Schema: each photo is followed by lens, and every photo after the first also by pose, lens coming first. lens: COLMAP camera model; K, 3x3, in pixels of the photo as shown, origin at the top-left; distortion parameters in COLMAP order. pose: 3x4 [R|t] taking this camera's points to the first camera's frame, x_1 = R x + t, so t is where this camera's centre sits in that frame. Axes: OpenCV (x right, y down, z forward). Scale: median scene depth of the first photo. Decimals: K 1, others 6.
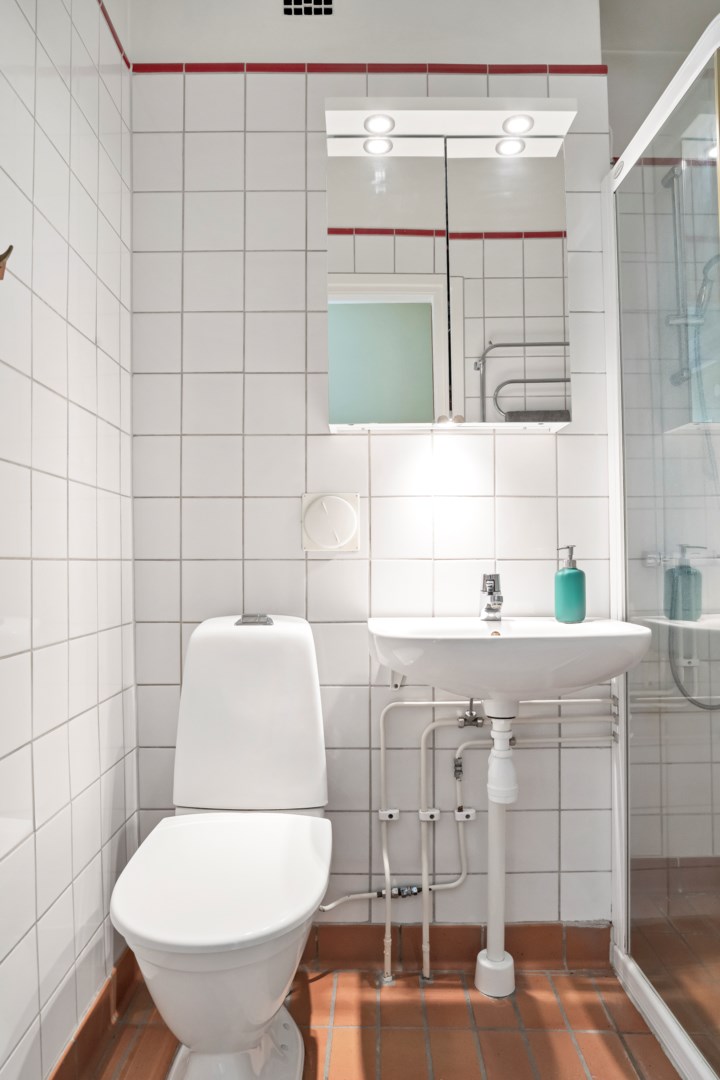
lens RADIAL K [[739.5, 0, 360.0], [0, 739.5, 540.0], [0, 0, 1]] dist [-0.000993, 0.028044]
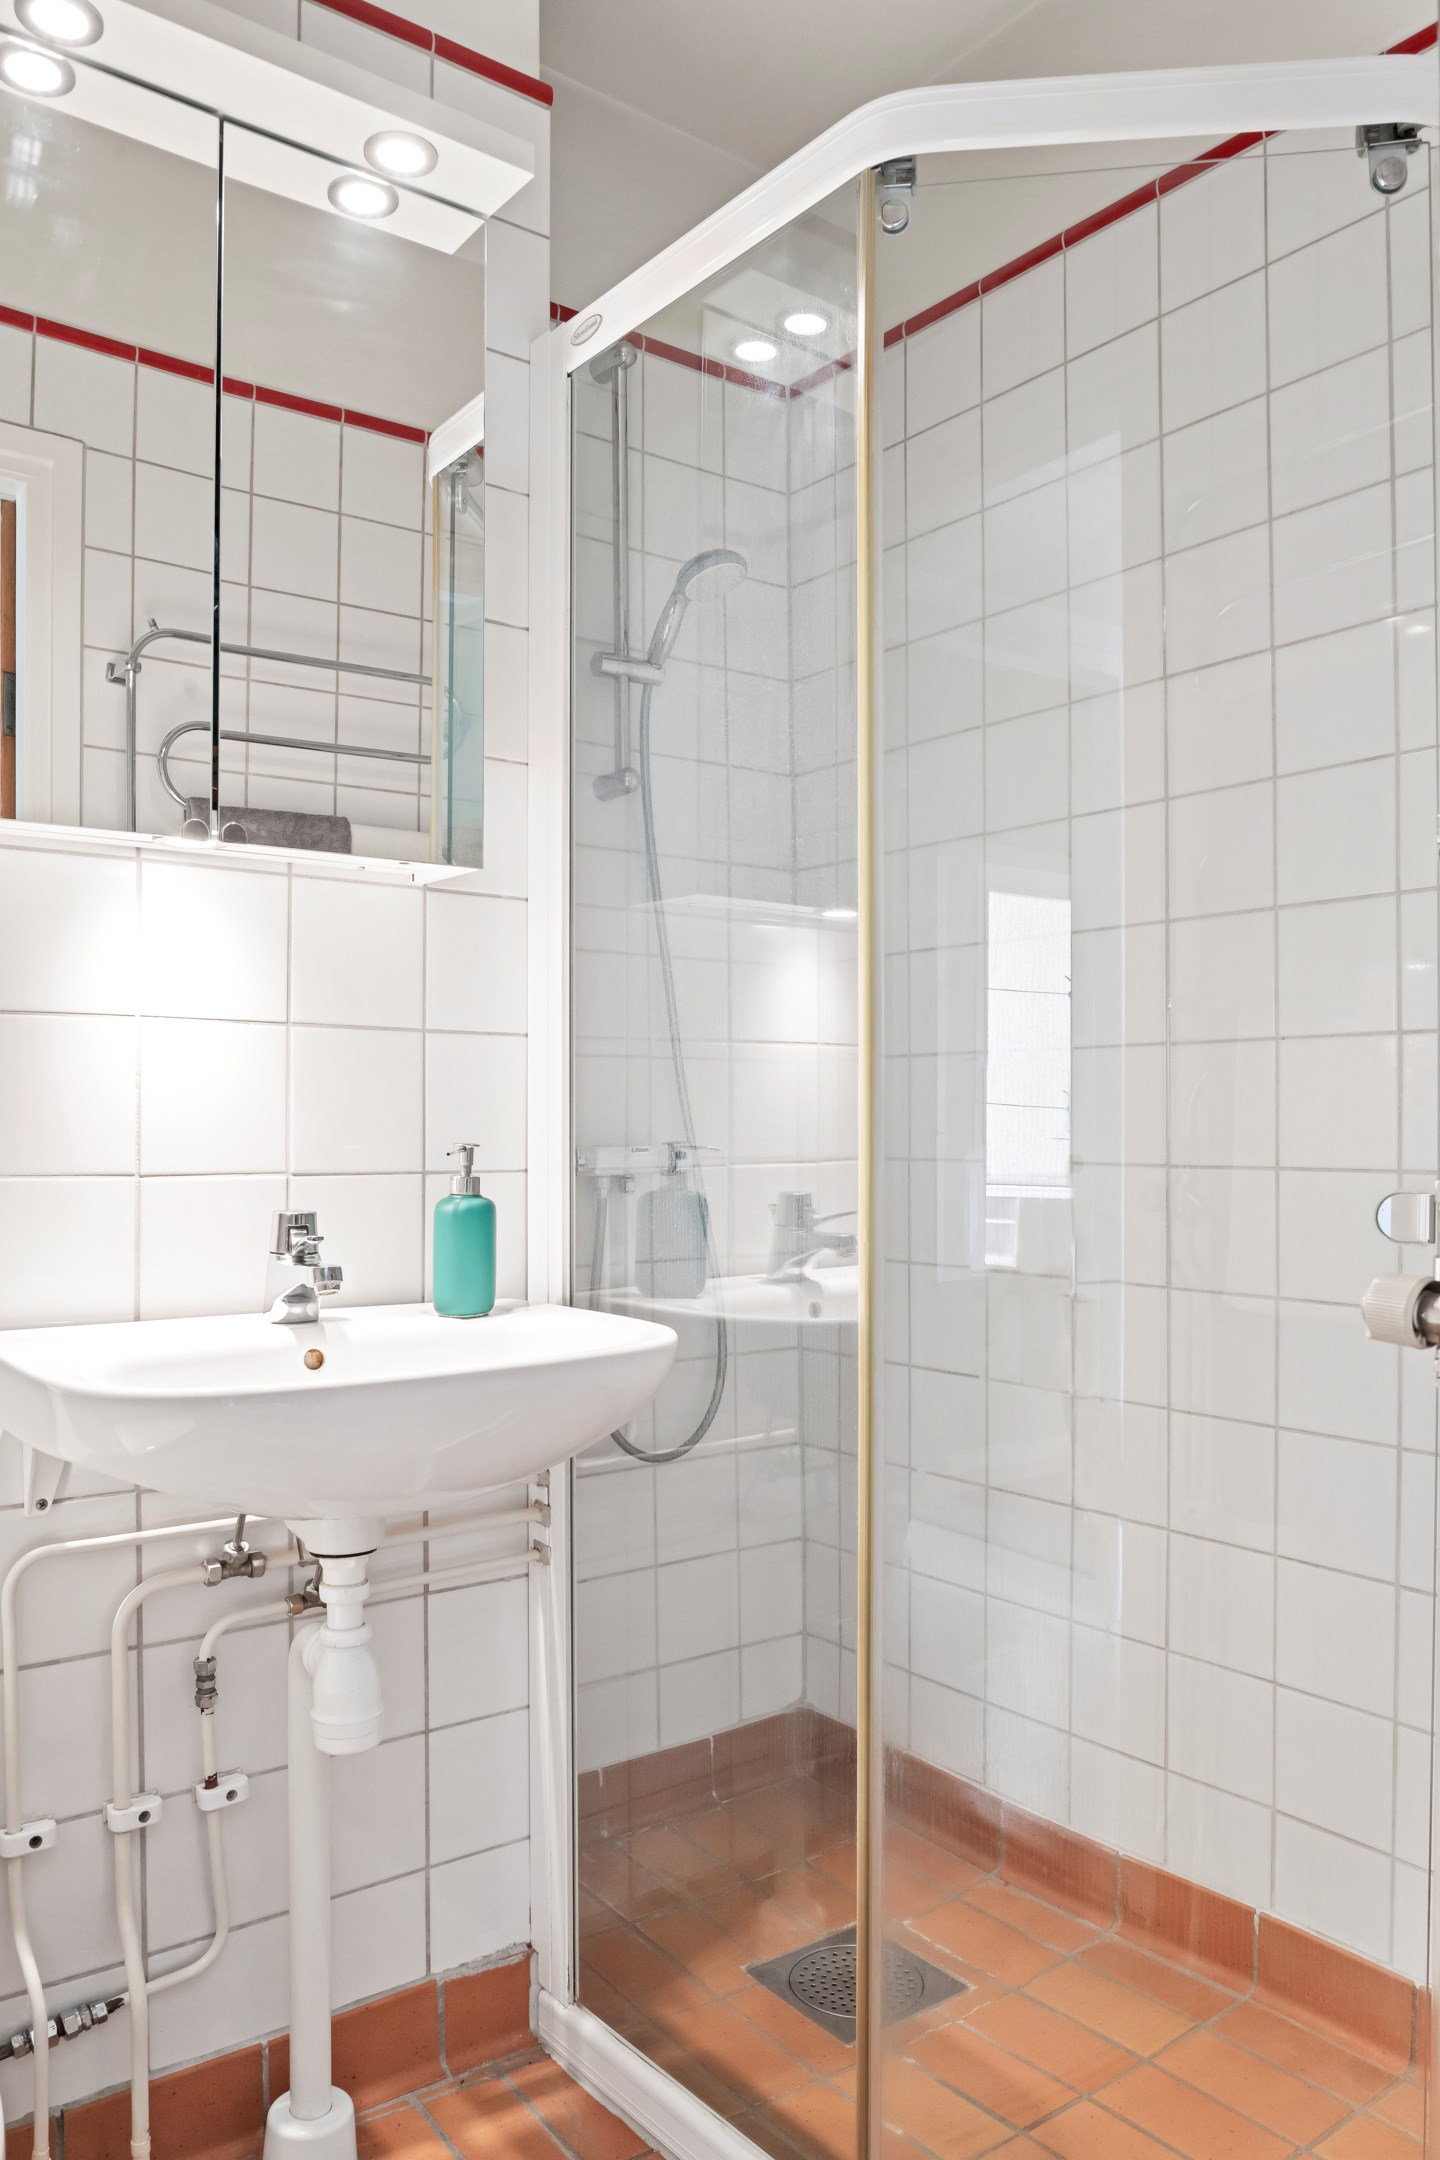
lens RADIAL K [[1642.3, 0, 720.8], [0, 1642.3, 1126.4], [0, 0, 1]] dist [0.004039, 0.008173]
pose [[0.805790, 0.006864, 0.592162, -0.182114], [-0.029524, 0.999155, 0.028593, -0.036638], [-0.591466, -0.040523, 0.805311, 0.107122]]
